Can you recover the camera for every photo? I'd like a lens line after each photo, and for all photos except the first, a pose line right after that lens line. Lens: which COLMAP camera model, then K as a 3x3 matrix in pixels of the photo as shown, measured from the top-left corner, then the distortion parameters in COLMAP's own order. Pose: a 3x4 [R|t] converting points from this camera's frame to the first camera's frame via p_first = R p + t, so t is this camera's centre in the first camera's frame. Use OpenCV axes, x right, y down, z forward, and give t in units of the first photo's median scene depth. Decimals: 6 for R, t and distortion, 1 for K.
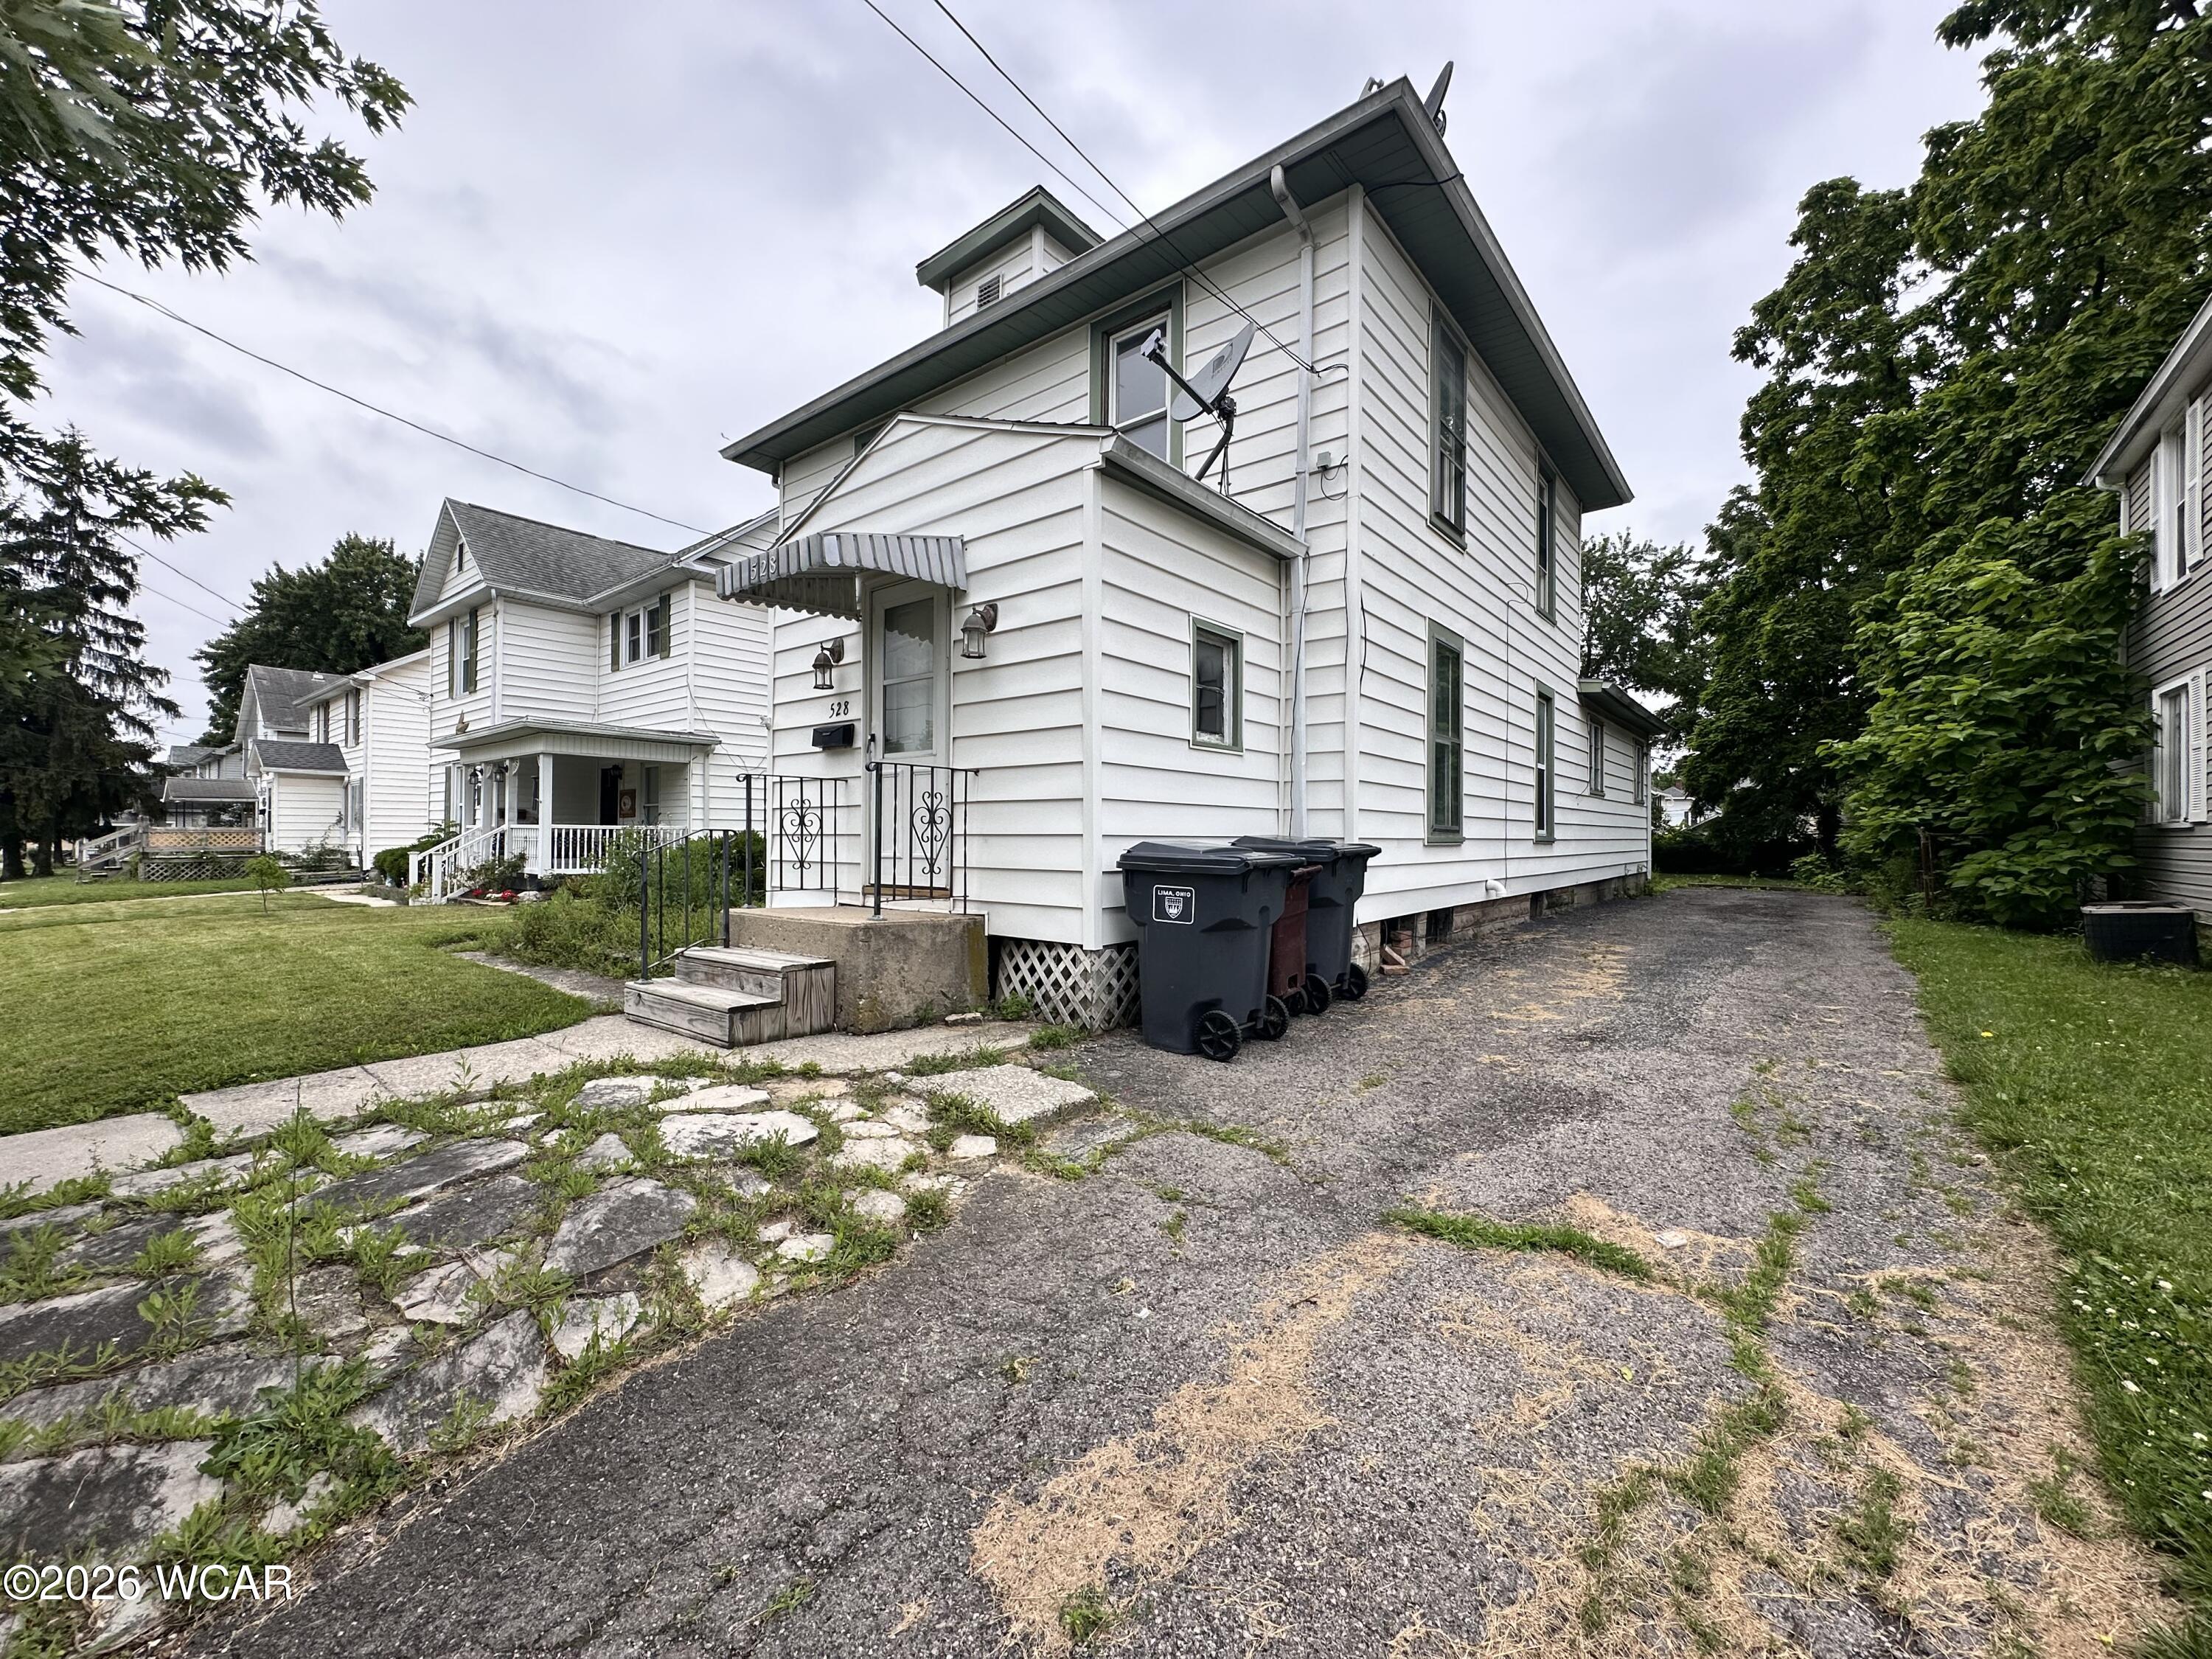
lens RADIAL K [[877.8, 0, 1106.0], [0, 877.8, 829.5], [0, 0, 1]] dist [-0.000136, 0.000163]
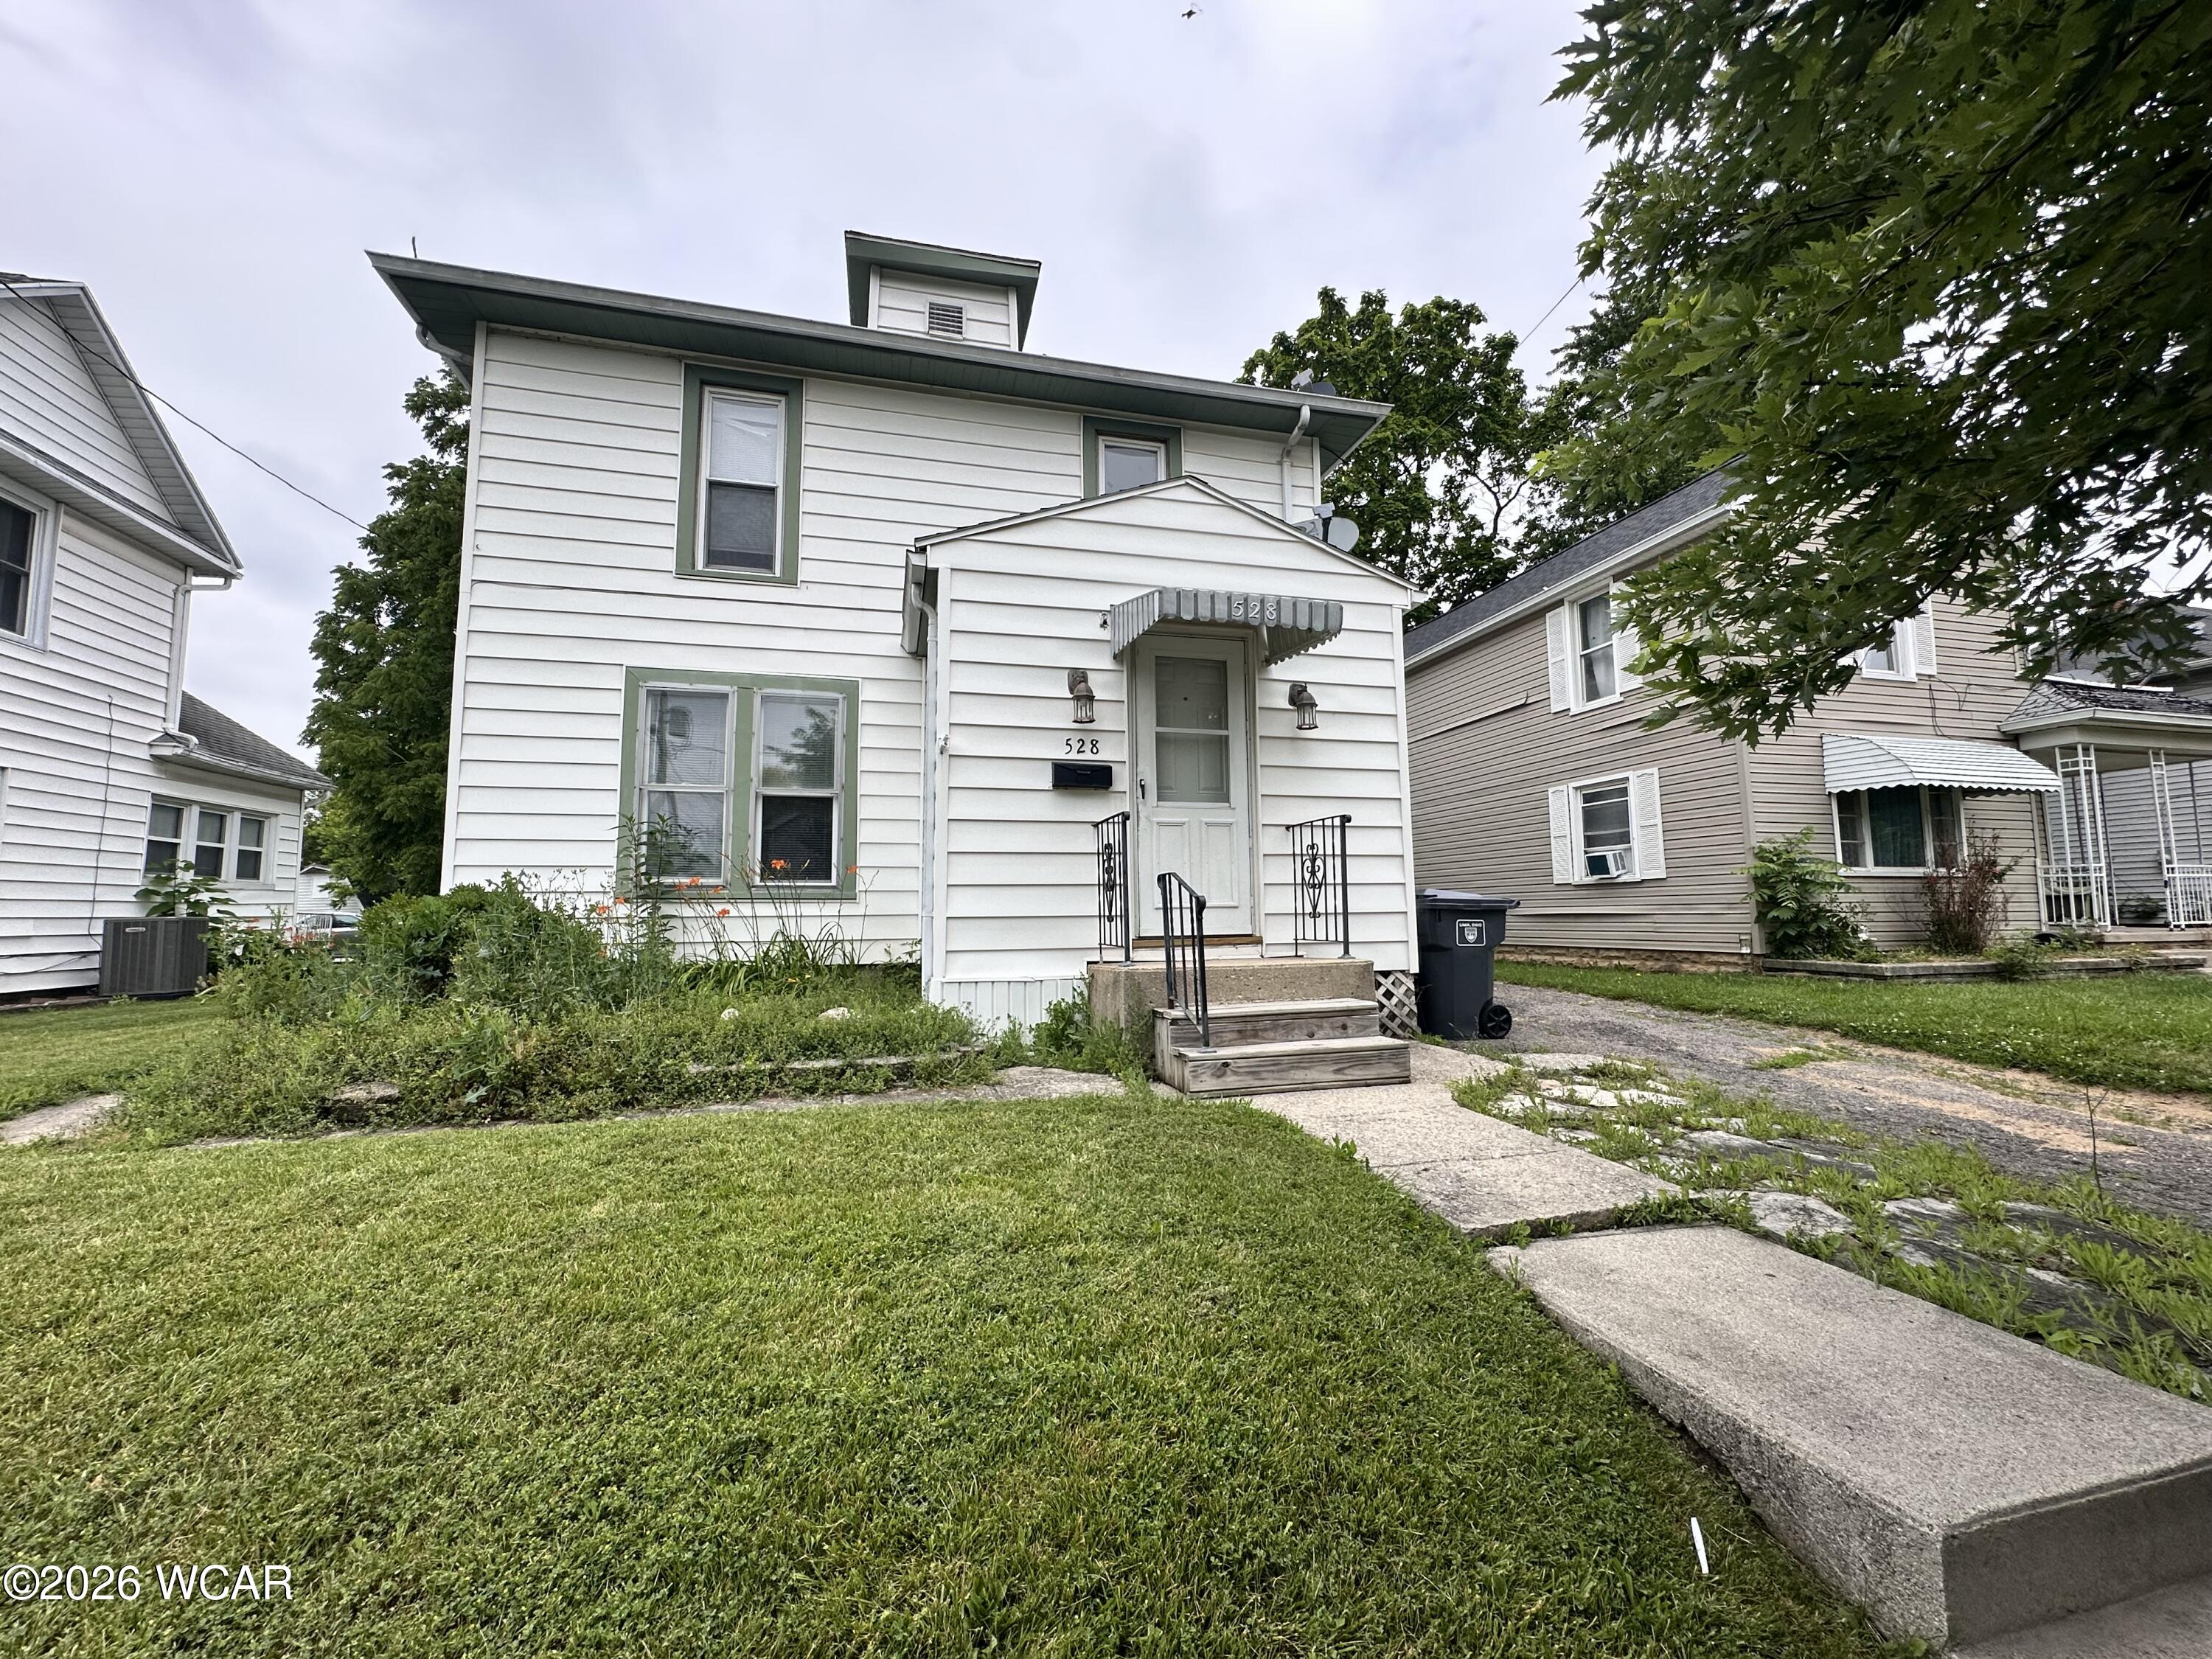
lens RADIAL K [[877.8, 0, 1106.0], [0, 877.8, 829.5], [0, 0, 1]] dist [-0.000136, 0.000163]
pose [[0.588540, 0.071412, 0.805308, -1.091009], [0.007758, 0.995547, -0.093951, 0.037043], [-0.808431, 0.061541, 0.585365, 0.486815]]
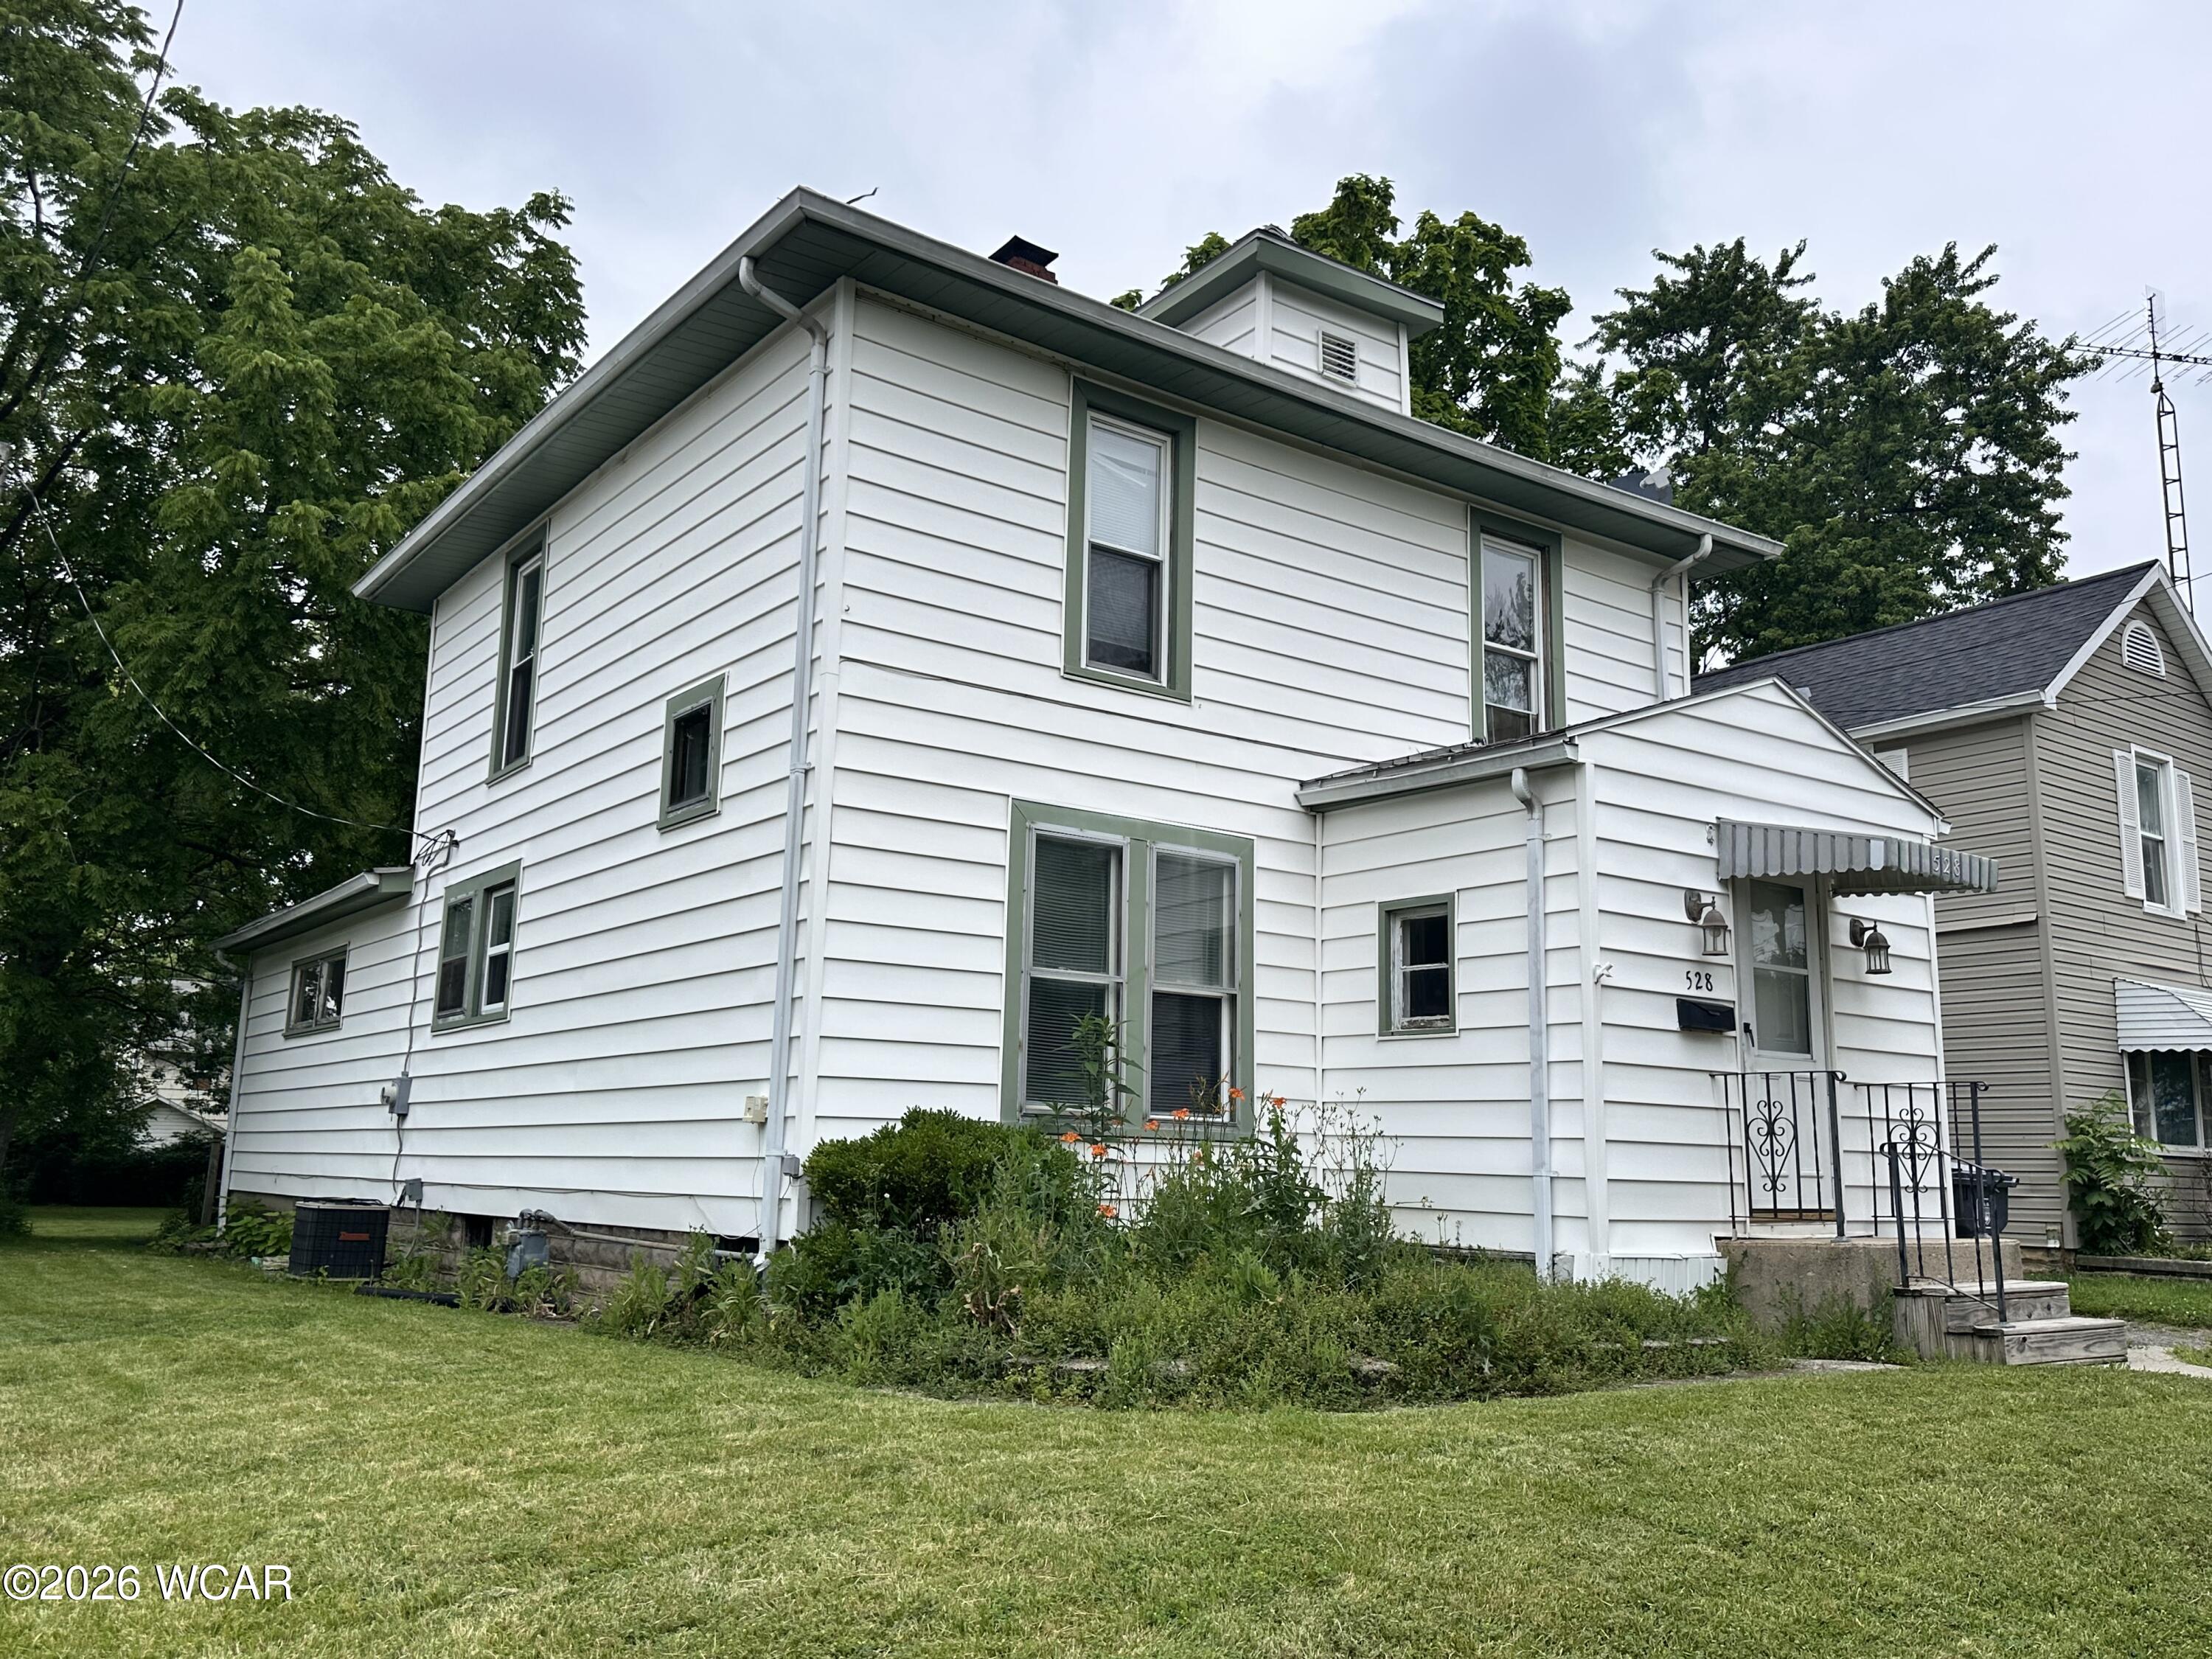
lens RADIAL K [[1796.9, 0, 1106.0], [0, 1796.9, 829.5], [0, 0, 1]] dist [0.133474, -0.194988]
pose [[0.245056, 0.182687, 0.952141, -2.153822], [-0.022974, 0.982905, -0.182677, 0.041692], [-0.969237, 0.022891, 0.245064, 1.194976]]
